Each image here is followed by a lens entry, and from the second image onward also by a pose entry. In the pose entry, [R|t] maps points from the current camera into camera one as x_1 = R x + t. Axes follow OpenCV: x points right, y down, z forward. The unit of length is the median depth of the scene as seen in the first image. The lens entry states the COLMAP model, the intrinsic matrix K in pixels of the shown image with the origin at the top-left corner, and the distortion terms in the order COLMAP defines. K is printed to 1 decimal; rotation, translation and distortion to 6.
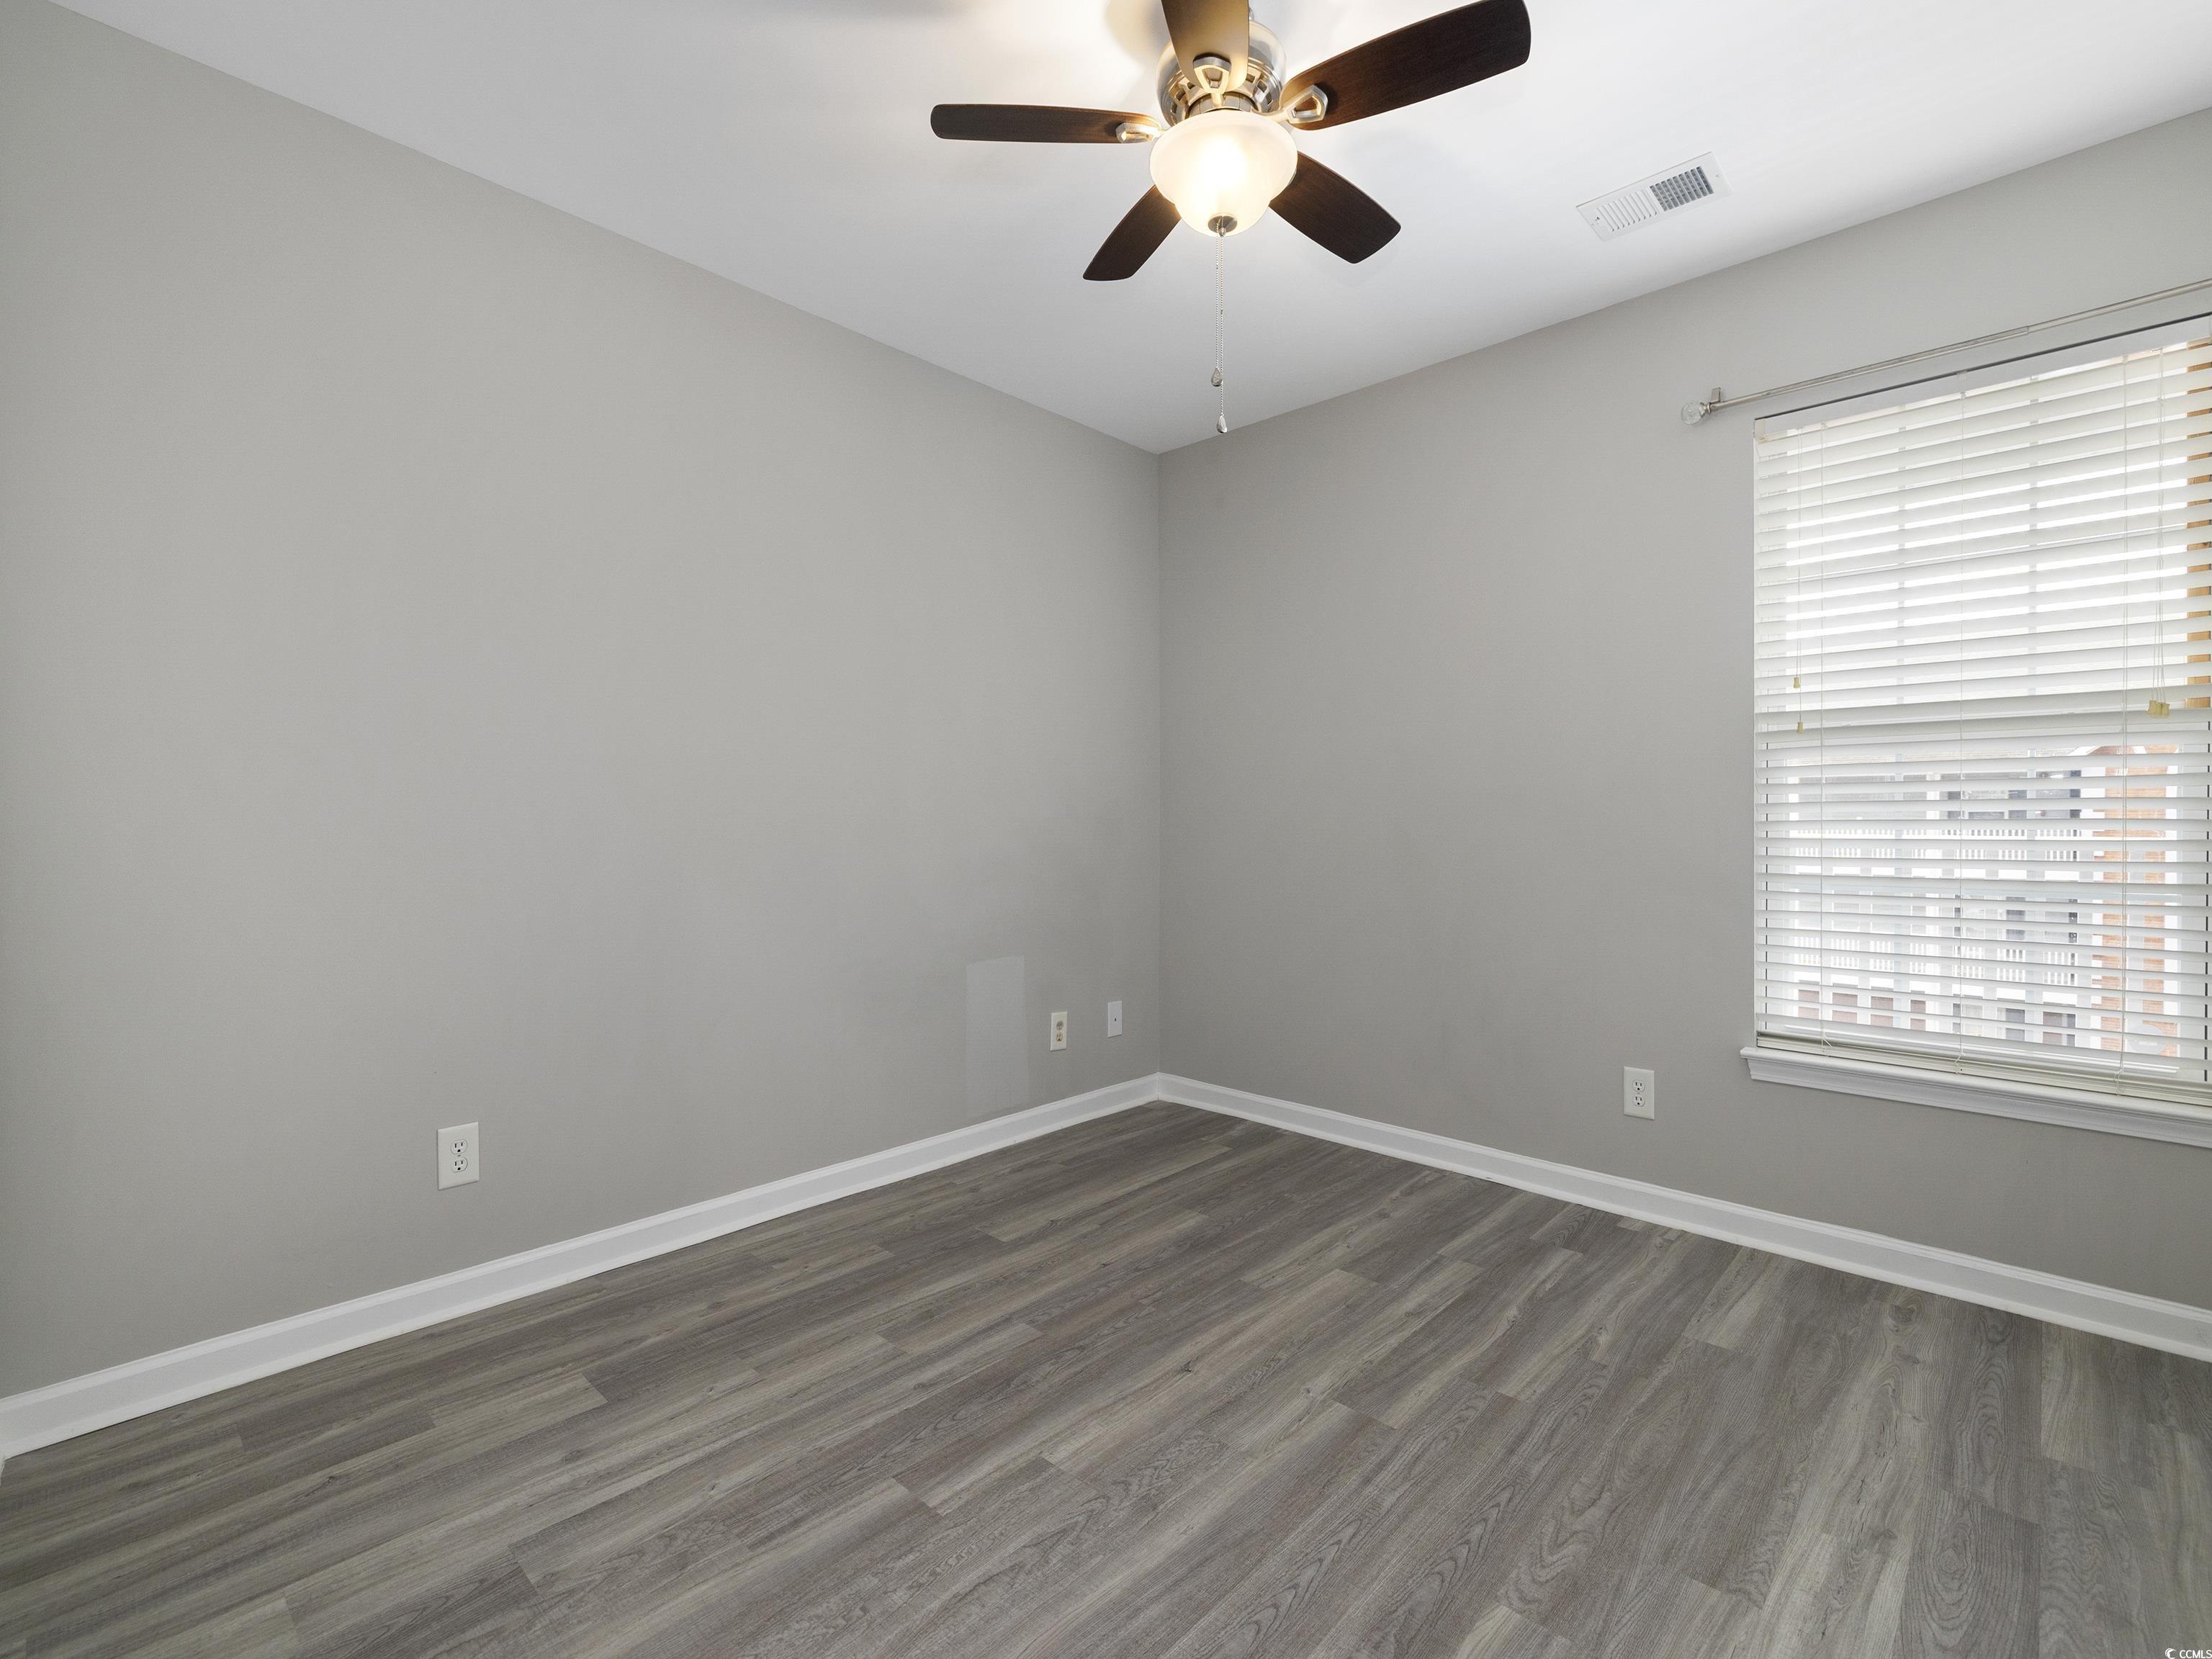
lens RADIAL K [[972.9, 0, 1106.0], [0, 972.9, 826.8], [0, 0, 1]] dist [-0.008543, 0.002780]
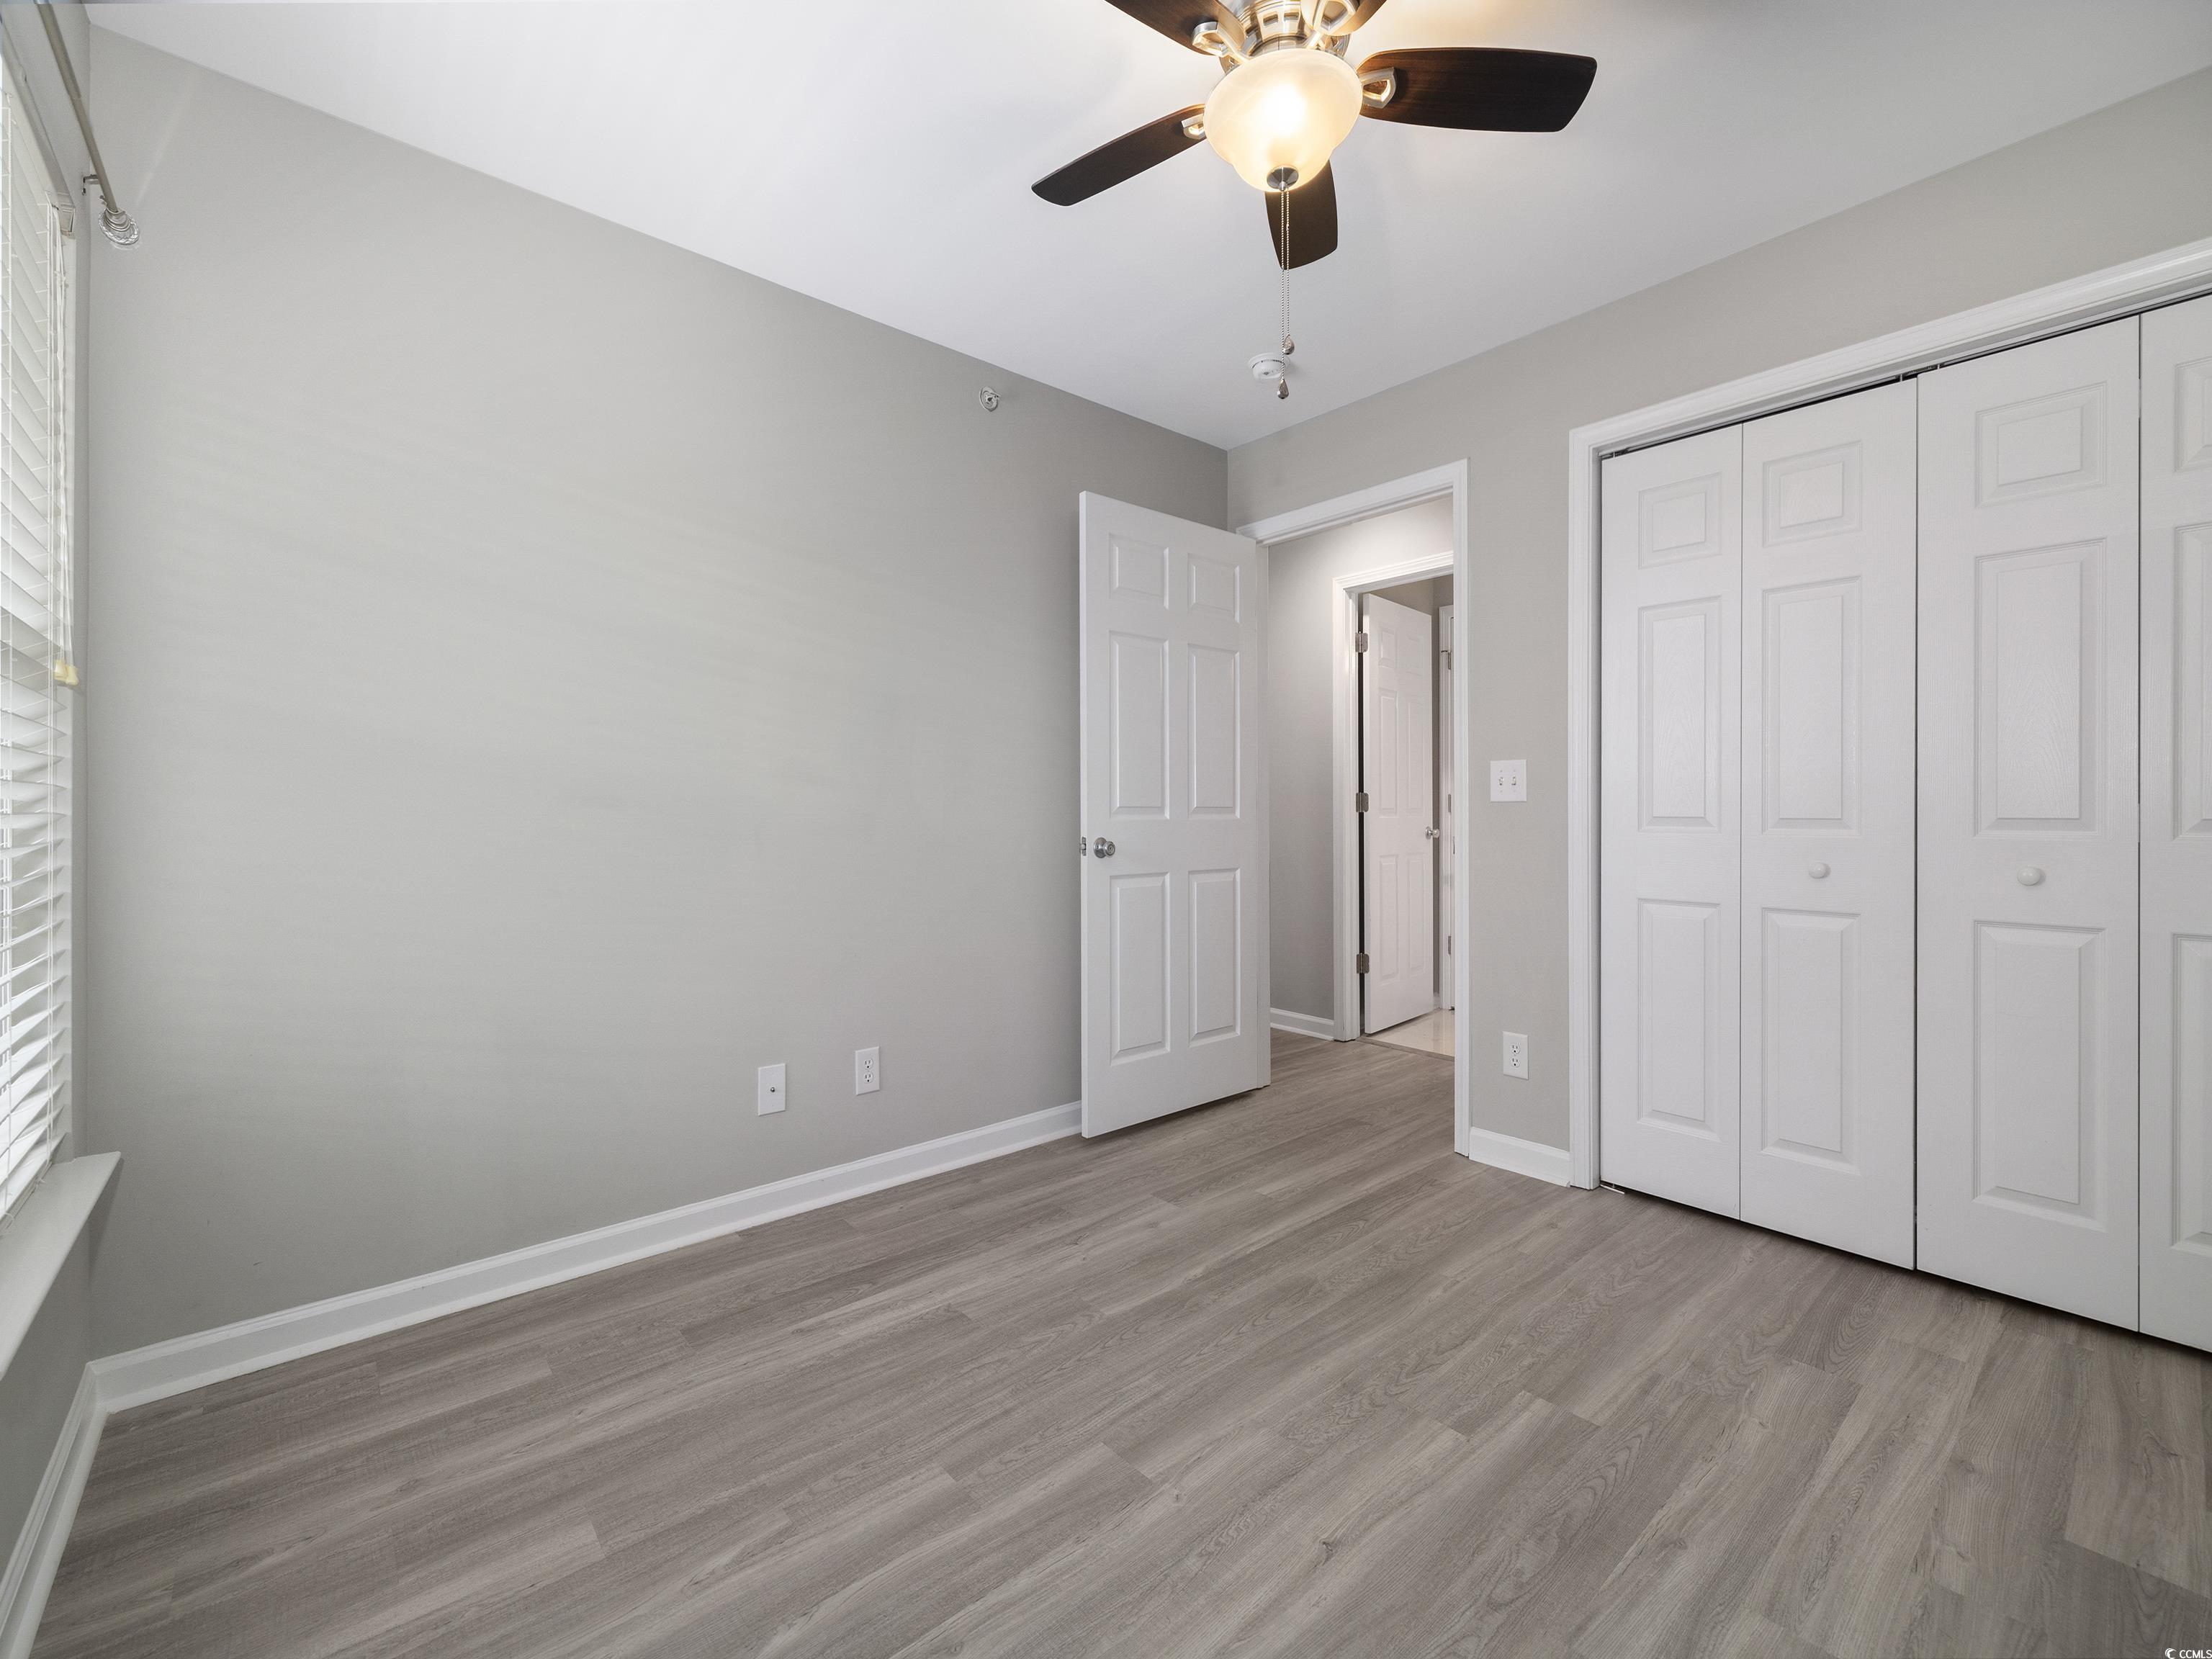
lens RADIAL K [[932.5, 0, 1105.8], [0, 932.5, 812.3], [0, 0, 1]] dist [0.001864, -0.000246]
pose [[-0.995304, 0.003510, 0.096733, 0.208939], [0.004112, 0.999973, 0.006024, -0.012689], [-0.096709, 0.006393, -0.995292, 1.977362]]
